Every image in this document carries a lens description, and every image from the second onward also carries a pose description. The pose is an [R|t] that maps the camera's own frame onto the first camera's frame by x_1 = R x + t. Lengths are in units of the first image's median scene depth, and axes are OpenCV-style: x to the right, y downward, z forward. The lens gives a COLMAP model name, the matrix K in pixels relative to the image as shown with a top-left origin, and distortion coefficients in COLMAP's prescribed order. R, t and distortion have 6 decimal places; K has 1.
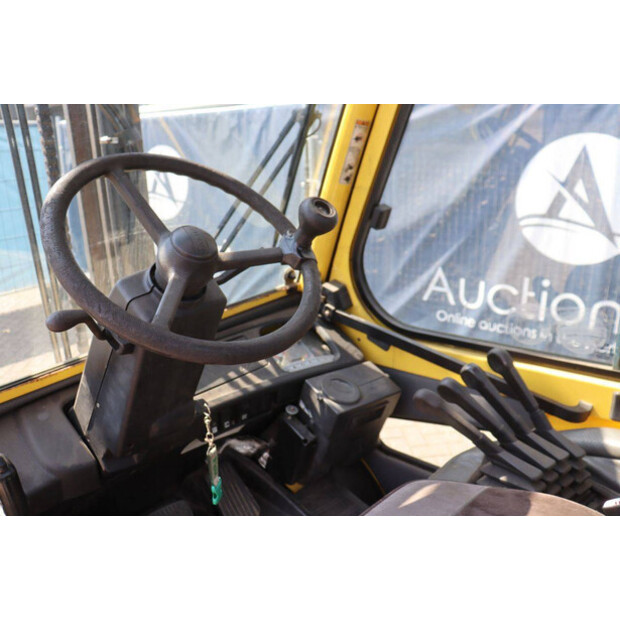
lens RADIAL K [[550.3, 0, 314.6], [0, 550.3, 309.2], [0, 0, 1]] dist [-0.141417, 0.134768]
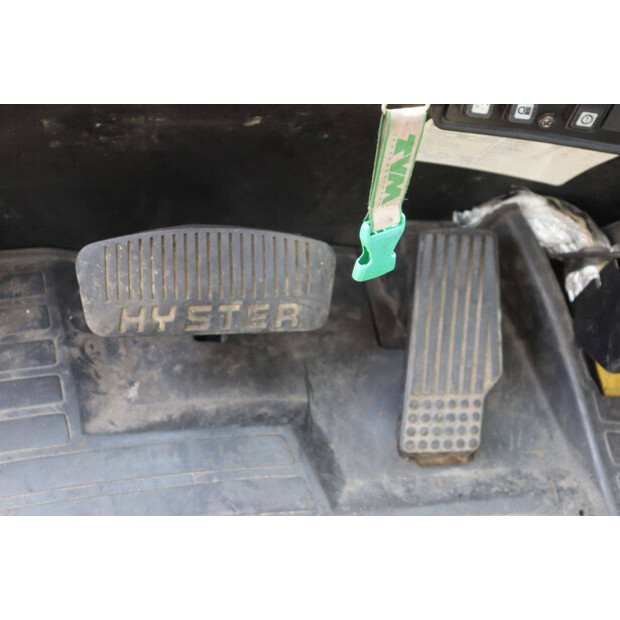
lens RADIAL K [[568.7, 0, 291.8], [0, 568.7, 308.0], [0, 0, 1]] dist [-0.168352, 0.190993]
pose [[0.692598, 0.528496, -0.490917, -0.033014], [-0.330569, 0.837457, 0.435189, 0.198061], [0.641118, -0.139129, 0.754725, 0.589049]]
